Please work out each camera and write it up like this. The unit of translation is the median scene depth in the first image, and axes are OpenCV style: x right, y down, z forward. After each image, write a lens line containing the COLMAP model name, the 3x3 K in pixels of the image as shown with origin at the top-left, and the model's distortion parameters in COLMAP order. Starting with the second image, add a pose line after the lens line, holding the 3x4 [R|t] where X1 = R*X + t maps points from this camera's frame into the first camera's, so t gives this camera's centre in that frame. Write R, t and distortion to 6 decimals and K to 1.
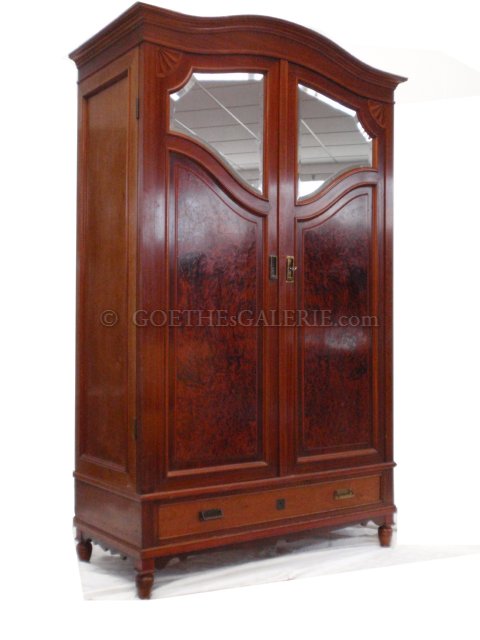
lens RADIAL K [[627.0, 0, 240.0], [0, 627.0, 320.0], [0, 0, 1]] dist [0.005452, 0.000385]
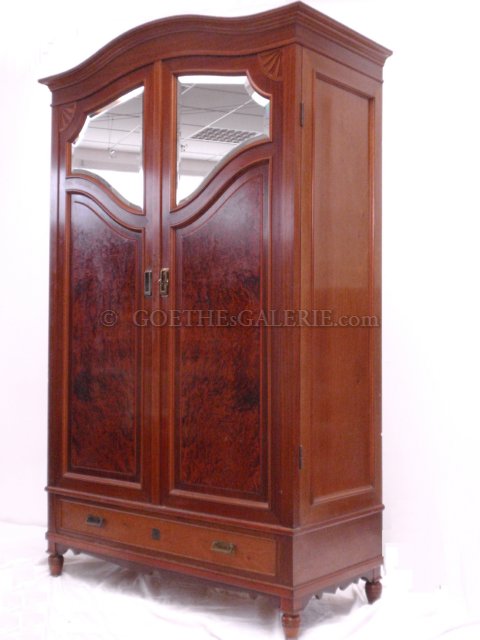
lens RADIAL K [[846.4, 0, 240.0], [0, 846.4, 320.0], [0, 0, 1]] dist [-0.010179, -0.003301]
pose [[0.367162, -0.027255, -0.929758, 1.255133], [0.018200, 0.999590, -0.022115, 0.003058], [0.929979, -0.008802, 0.367507, 0.632519]]
